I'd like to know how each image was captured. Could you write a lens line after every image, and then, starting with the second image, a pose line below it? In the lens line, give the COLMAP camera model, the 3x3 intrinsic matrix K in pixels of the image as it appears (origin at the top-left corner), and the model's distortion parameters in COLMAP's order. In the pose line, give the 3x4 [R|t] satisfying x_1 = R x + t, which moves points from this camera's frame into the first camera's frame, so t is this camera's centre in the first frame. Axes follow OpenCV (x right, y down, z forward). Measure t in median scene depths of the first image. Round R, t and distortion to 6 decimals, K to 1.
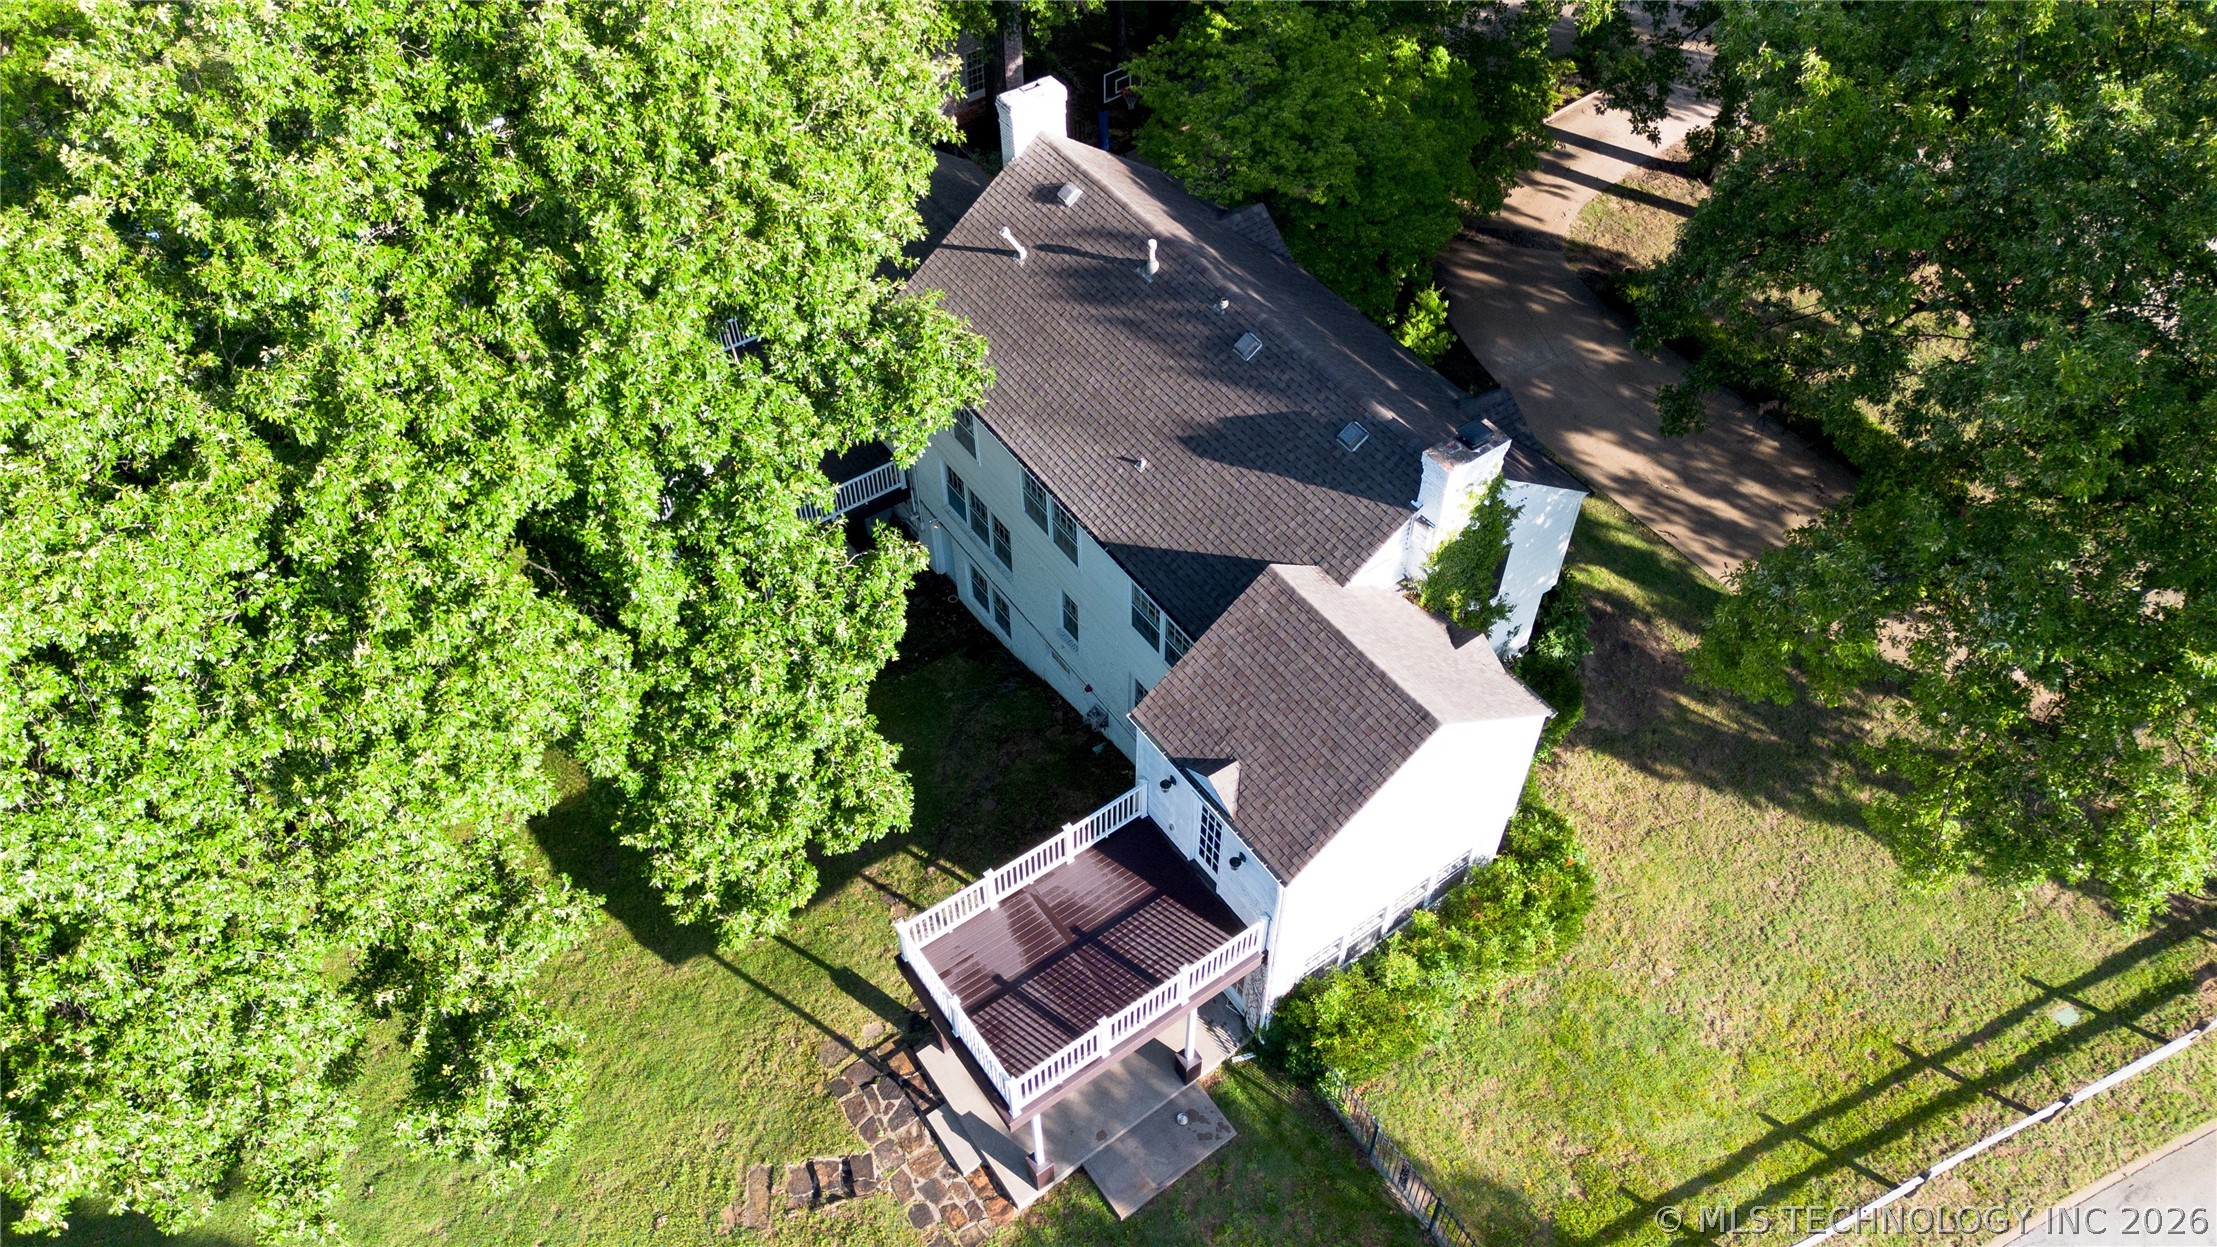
lens RADIAL K [[1569.4, 0, 1108.5], [0, 1569.4, 623.5], [0, 0, 1]] dist [0.006338, 0.000795]
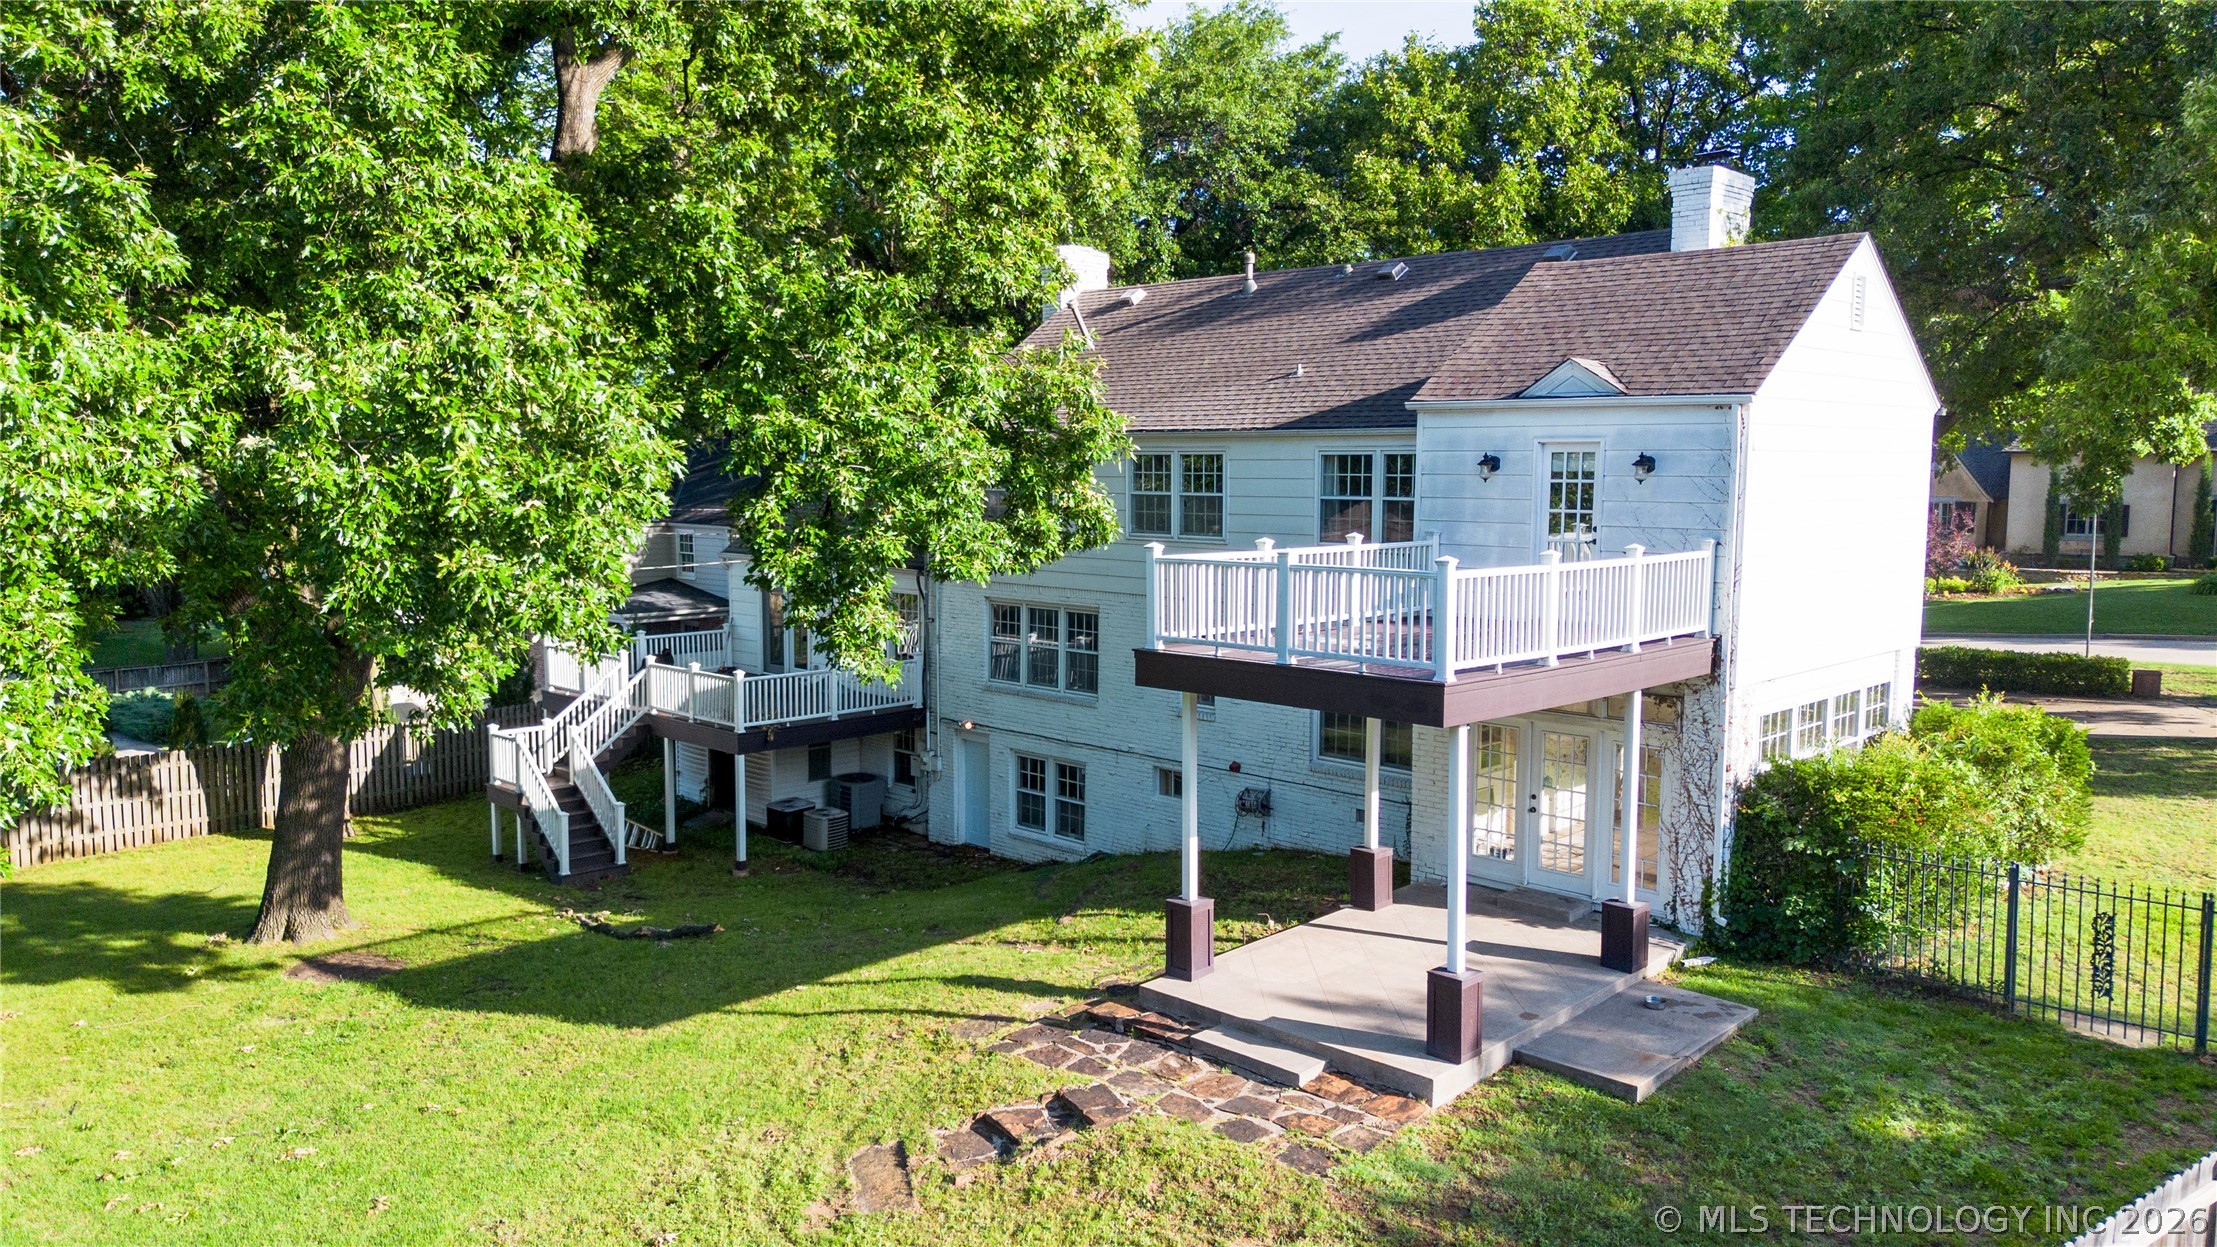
lens RADIAL K [[1569.4, 0, 1108.5], [0, 1569.4, 623.5], [0, 0, 1]] dist [0.006338, 0.000795]
pose [[0.984515, -0.013594, 0.174775, -0.234750], [0.127337, 0.740673, -0.659689, 0.558329], [-0.120483, 0.671728, 0.730934, 0.536756]]
